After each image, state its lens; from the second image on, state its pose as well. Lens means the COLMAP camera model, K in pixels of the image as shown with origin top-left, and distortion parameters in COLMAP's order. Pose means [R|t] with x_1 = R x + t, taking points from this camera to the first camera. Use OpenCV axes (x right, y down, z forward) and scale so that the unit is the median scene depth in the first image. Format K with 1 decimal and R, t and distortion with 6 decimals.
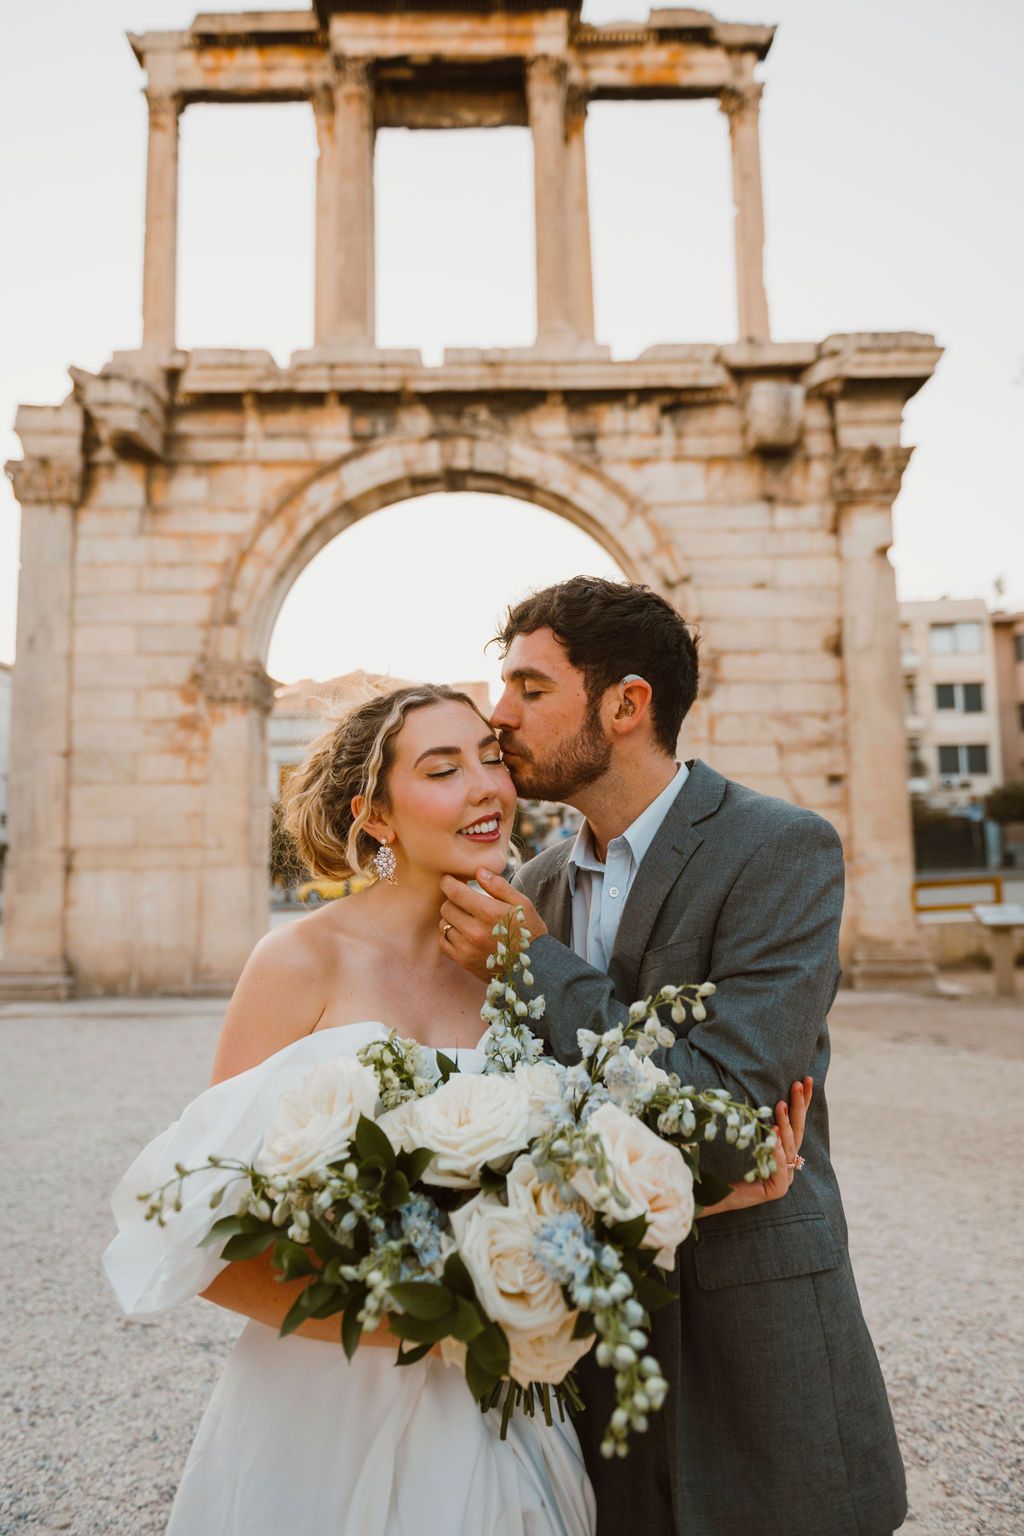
lens RADIAL K [[1015.0, 0, 512.0], [0, 1015.0, 768.0], [0, 0, 1]] dist [-0.047871, 0.001253]
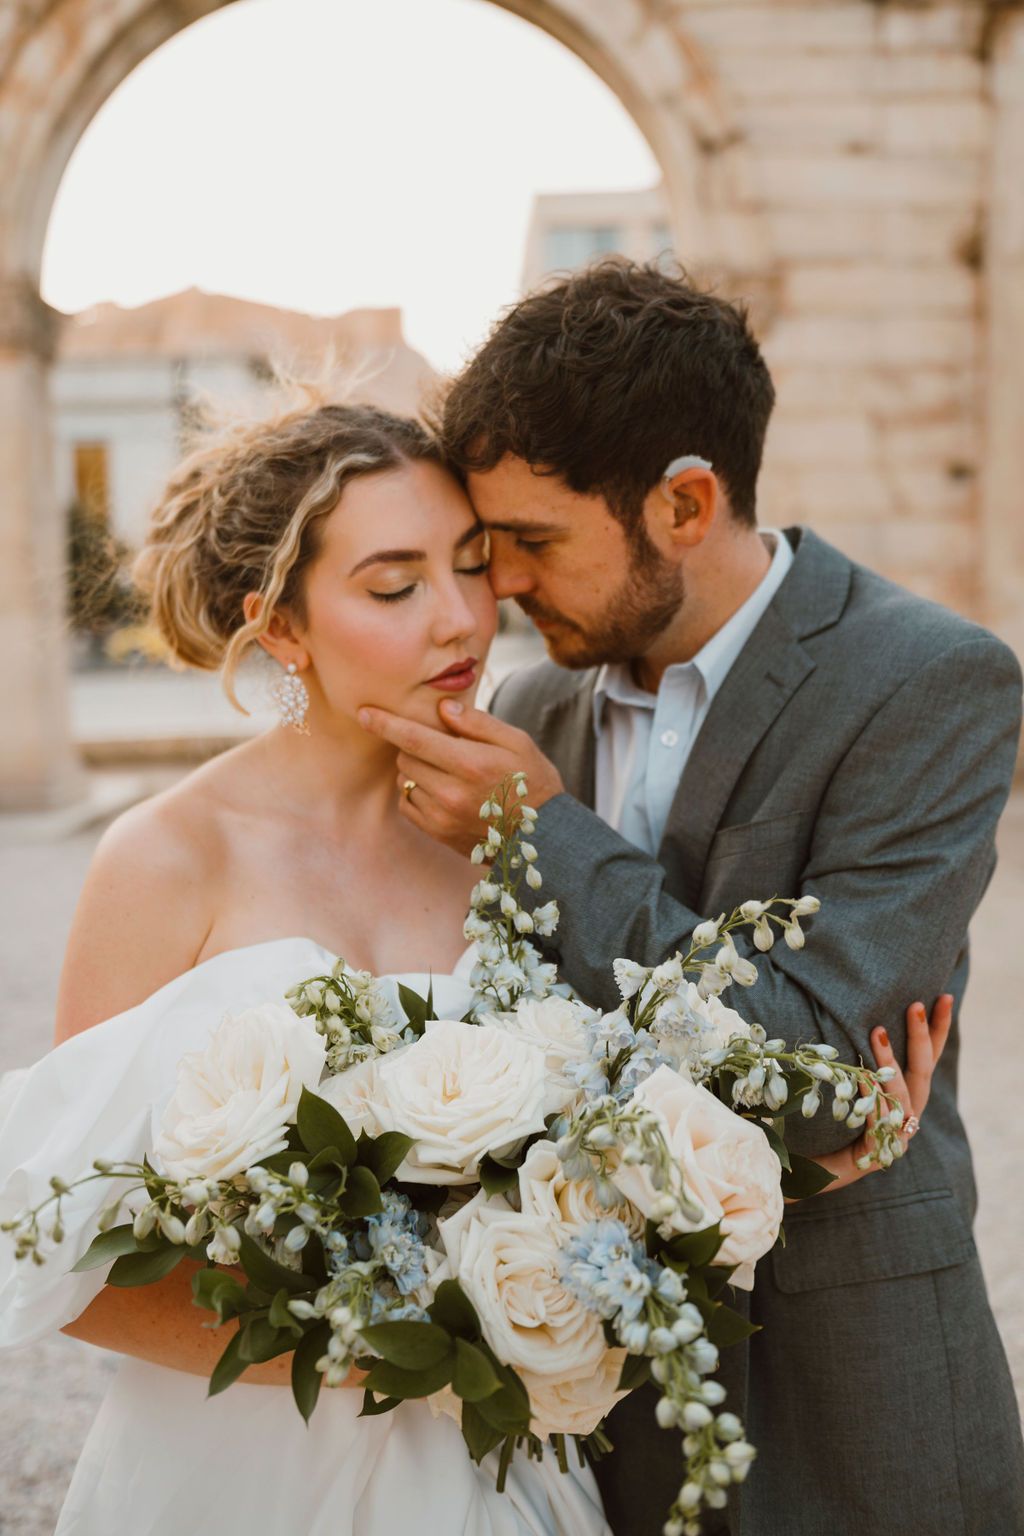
lens RADIAL K [[1636.5, 0, 423.3], [0, 1636.5, 767.9], [0, 0, 1]] dist [0.019163, -0.189272]
pose [[0.999652, -0.021128, 0.015791, -0.081686], [0.016914, 0.972836, 0.230878, -0.129491], [-0.020240, -0.230530, 0.972855, -0.042638]]
